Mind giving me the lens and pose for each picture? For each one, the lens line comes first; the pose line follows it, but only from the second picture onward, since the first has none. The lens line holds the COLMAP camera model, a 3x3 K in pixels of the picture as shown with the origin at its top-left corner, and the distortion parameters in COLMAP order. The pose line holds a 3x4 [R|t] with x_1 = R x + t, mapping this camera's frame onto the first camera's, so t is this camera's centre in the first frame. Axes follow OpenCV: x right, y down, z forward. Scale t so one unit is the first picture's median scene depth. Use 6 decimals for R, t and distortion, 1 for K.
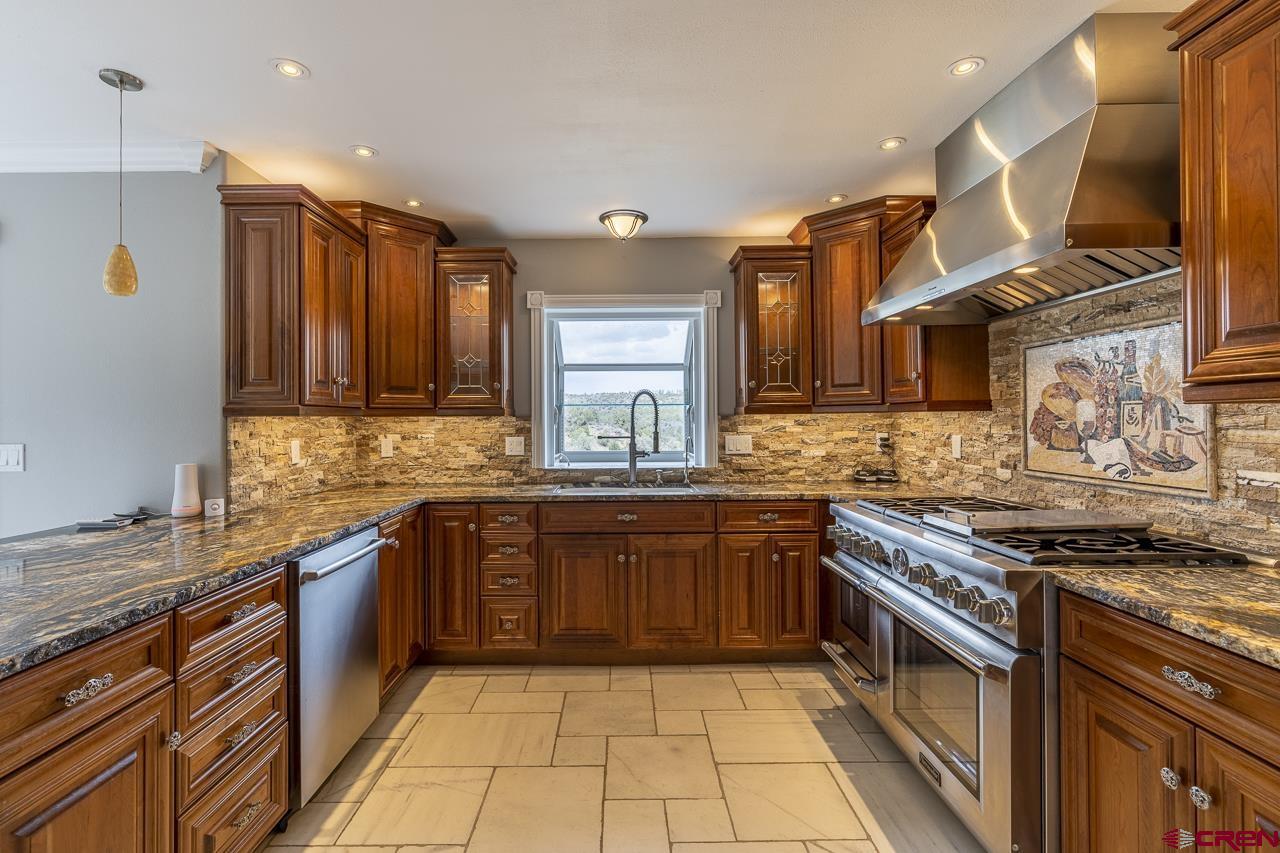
lens RADIAL K [[578.4, 0, 640.0], [0, 578.4, 426.5], [0, 0, 1]] dist [0.001753, 0.000448]
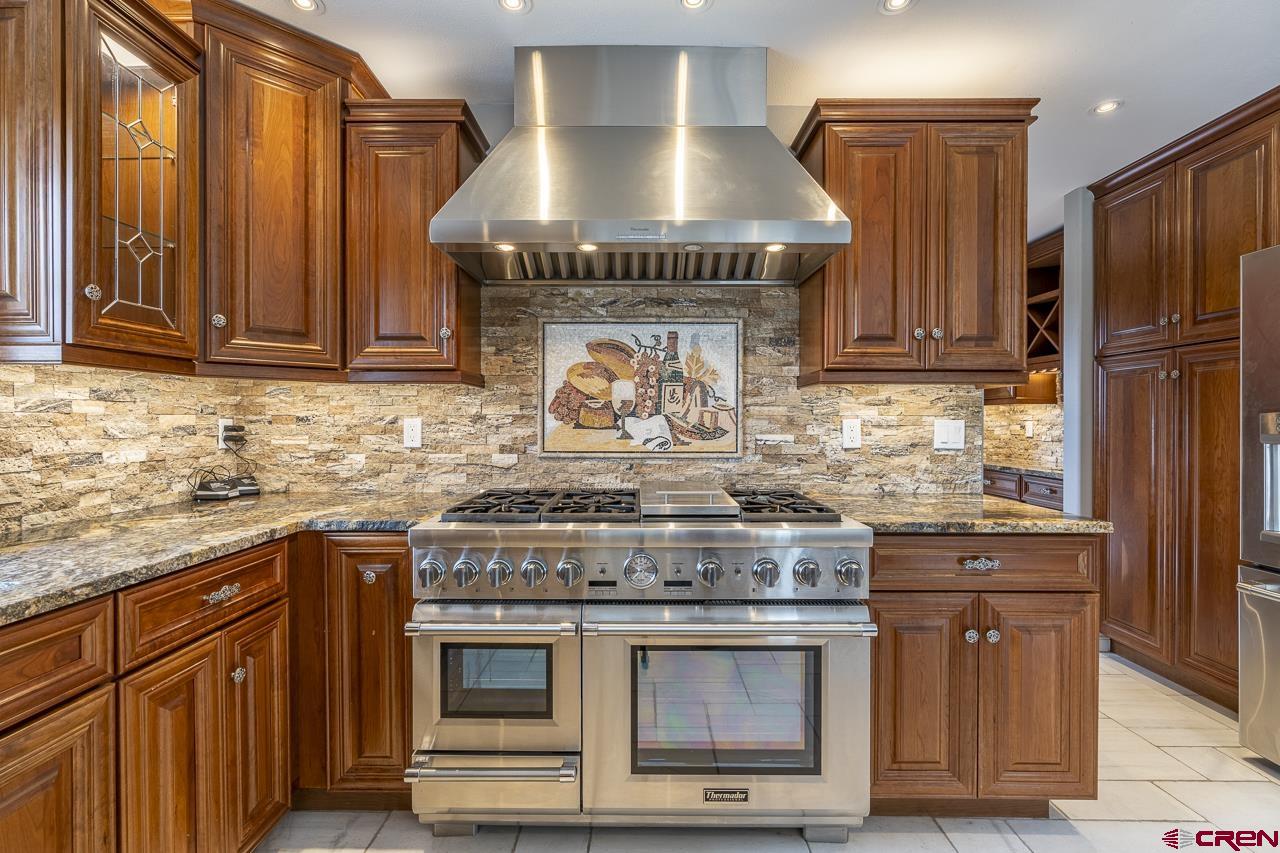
lens RADIAL K [[578.4, 0, 640.0], [0, 578.4, 426.5], [0, 0, 1]] dist [0.001753, 0.000448]
pose [[0.054840, -0.003475, 0.998489, -0.285953], [0.007207, 0.999969, 0.003084, 0.034699], [-0.998469, 0.007027, 0.054864, 0.861583]]
